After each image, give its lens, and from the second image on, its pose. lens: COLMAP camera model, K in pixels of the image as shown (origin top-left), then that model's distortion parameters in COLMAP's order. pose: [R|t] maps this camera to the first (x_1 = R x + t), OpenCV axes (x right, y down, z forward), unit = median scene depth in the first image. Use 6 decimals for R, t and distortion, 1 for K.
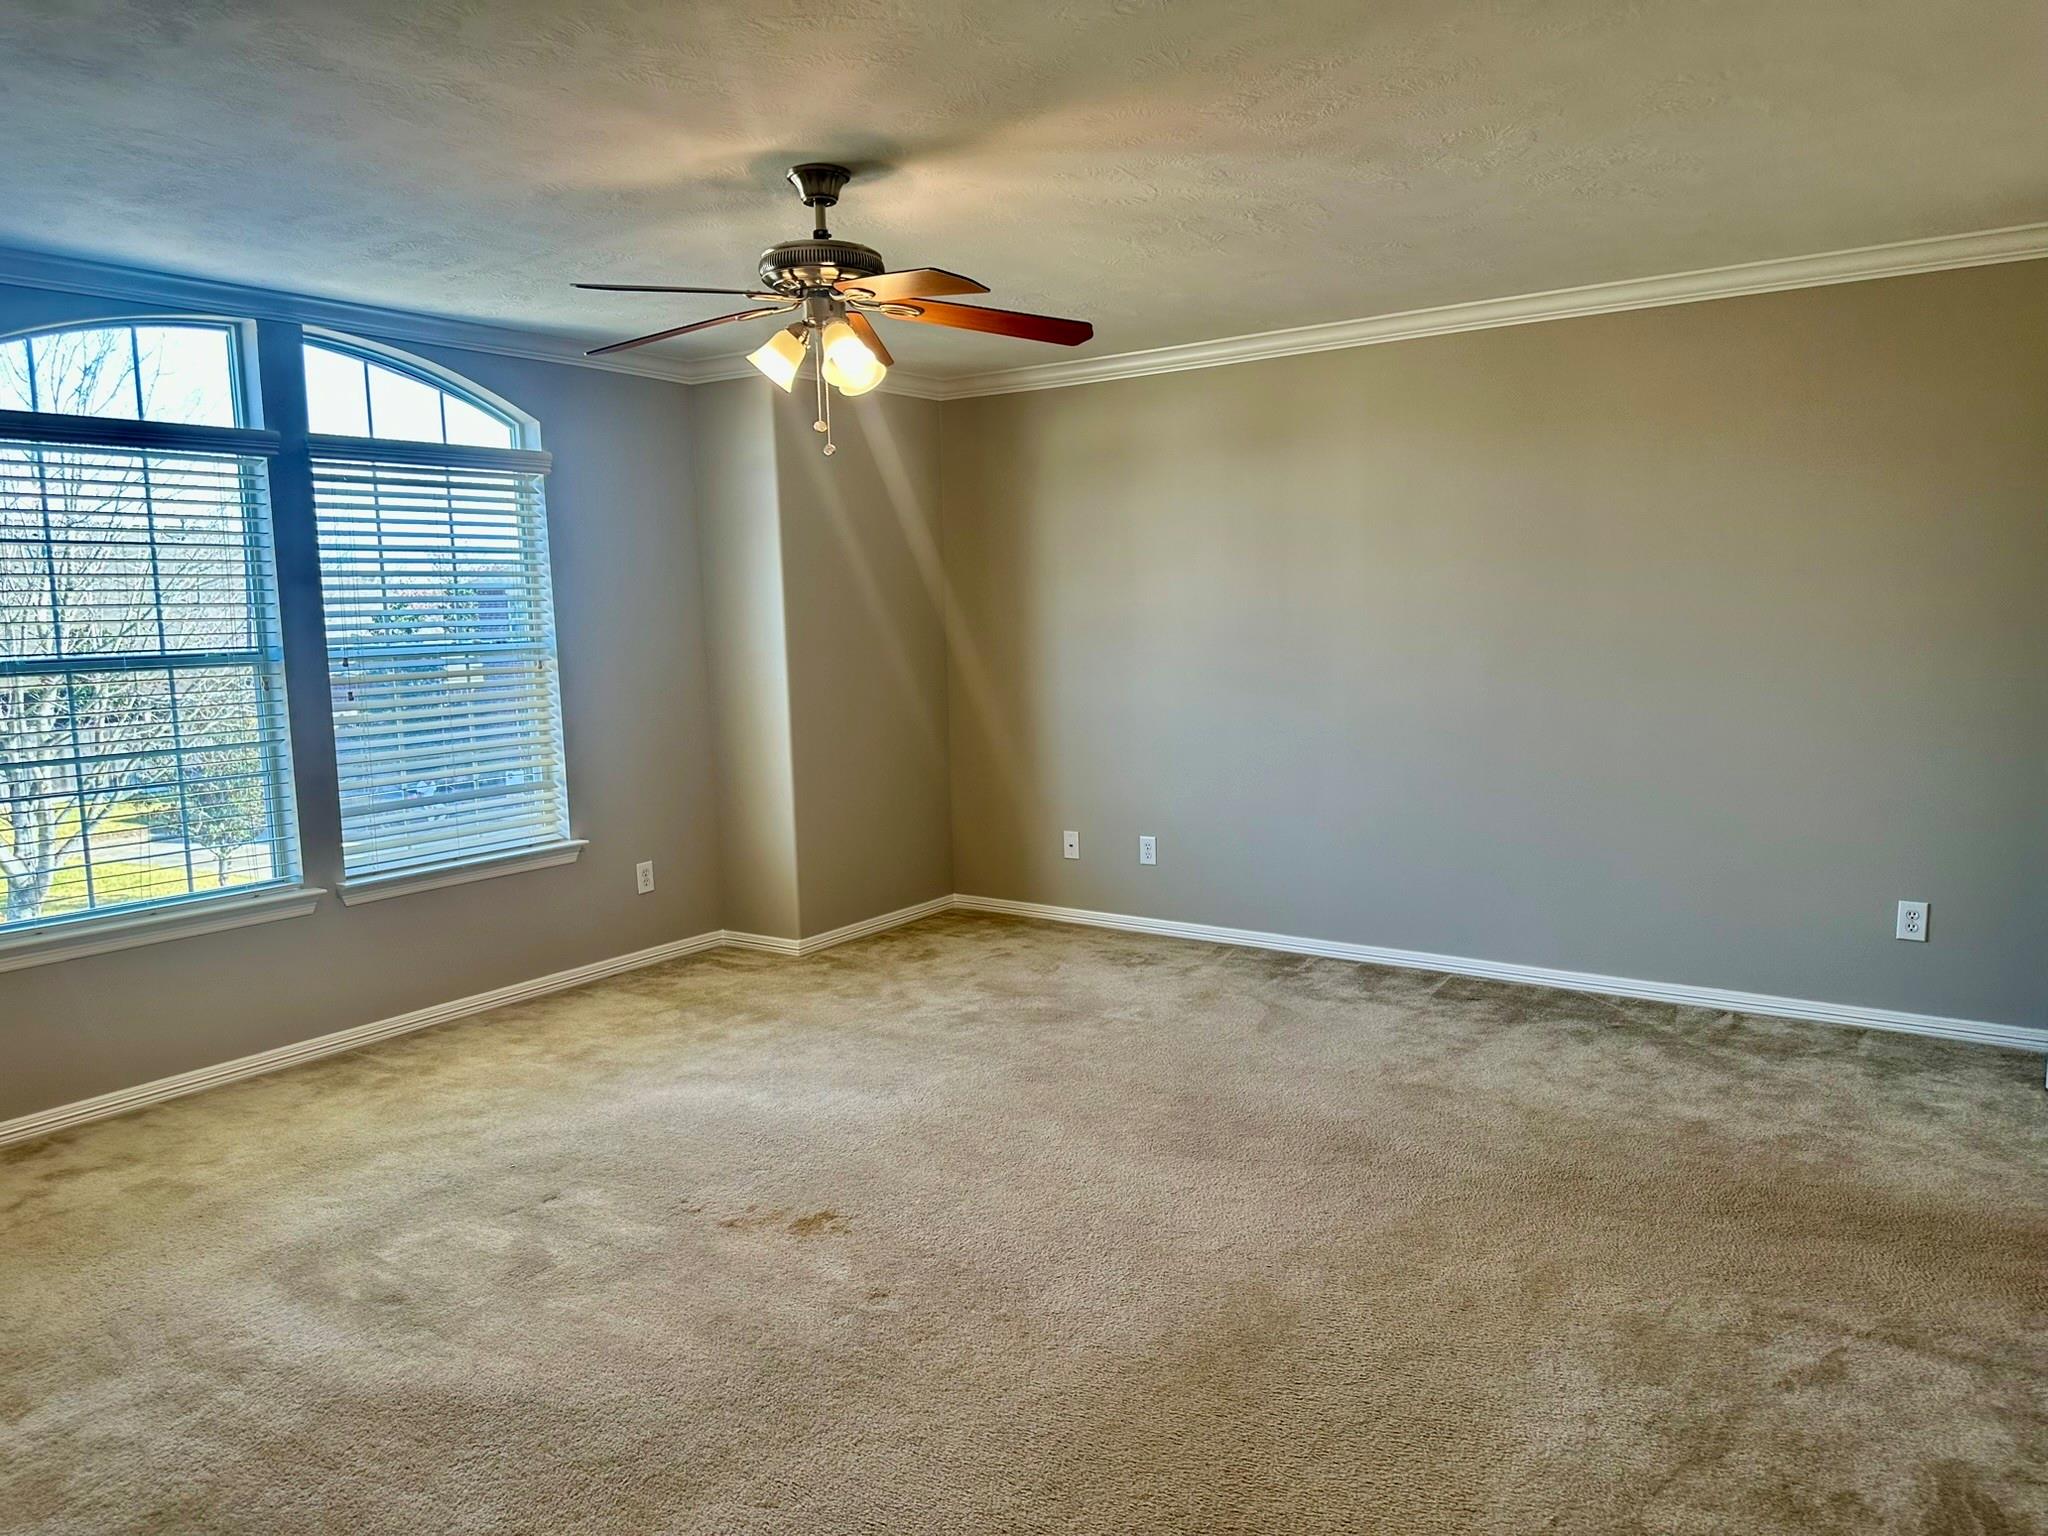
lens RADIAL K [[1459.9, 0, 1024.0], [0, 1459.9, 768.0], [0, 0, 1]] dist [0.001166, 0.000788]
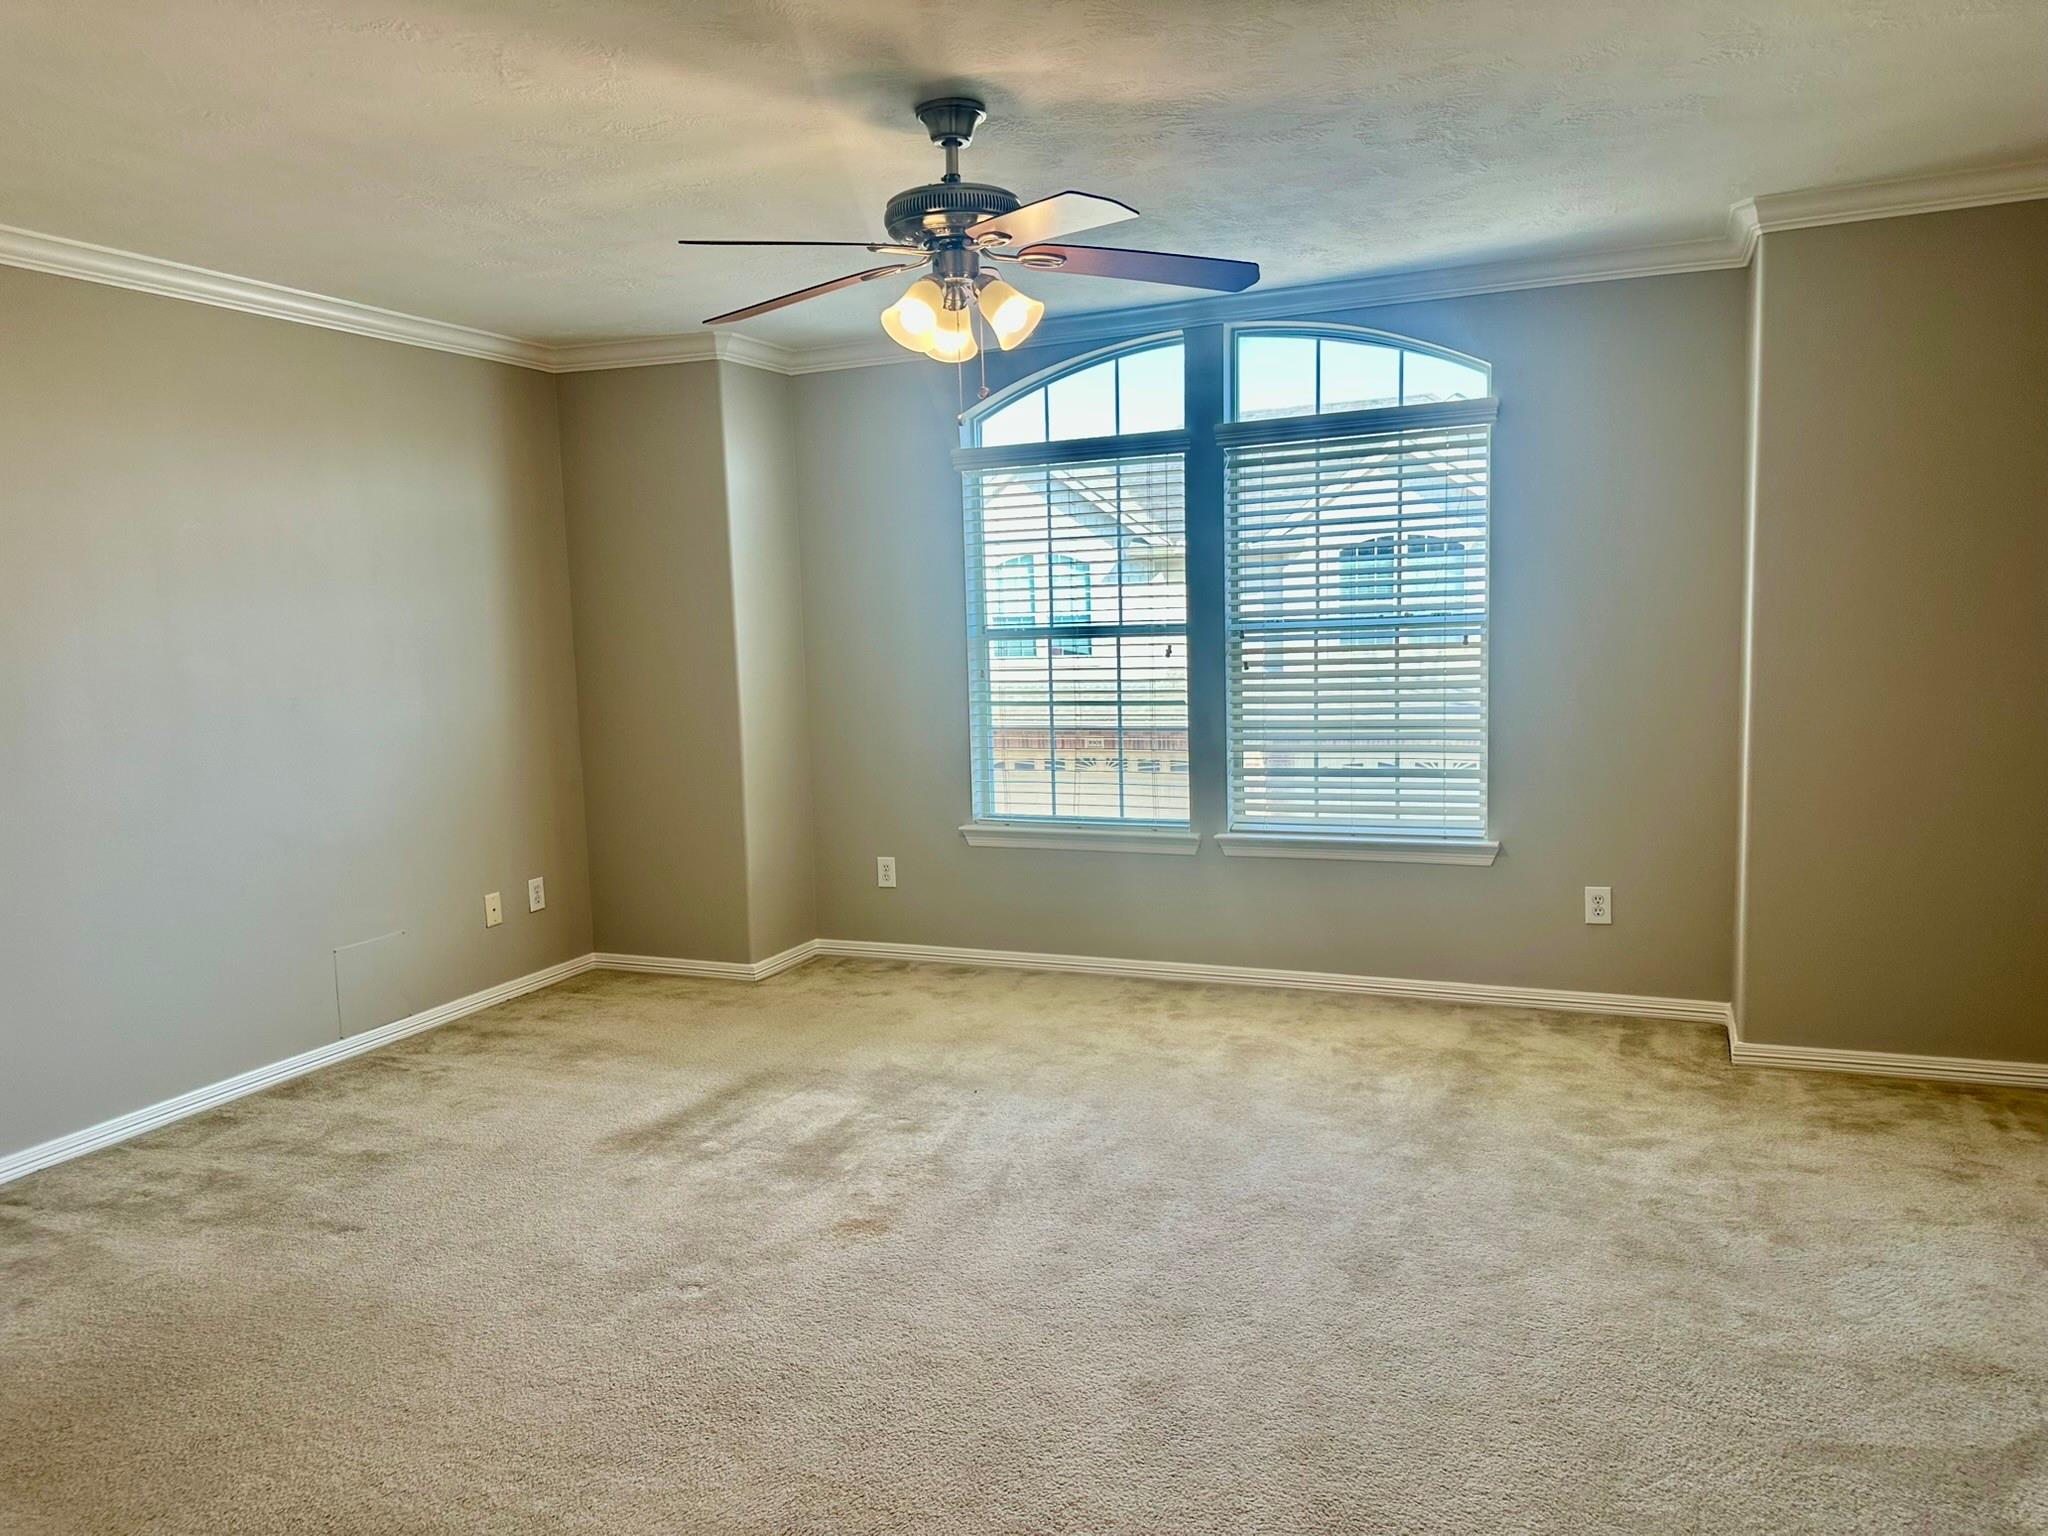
lens RADIAL K [[1449.0, 0, 1024.0], [0, 1449.0, 768.0], [0, 0, 1]] dist [0.154321, -0.001707]
pose [[0.199623, 0.122664, -0.972165, 0.595910], [-0.080366, 0.990841, 0.108519, -0.082053], [0.976572, 0.056466, 0.207652, 0.649174]]
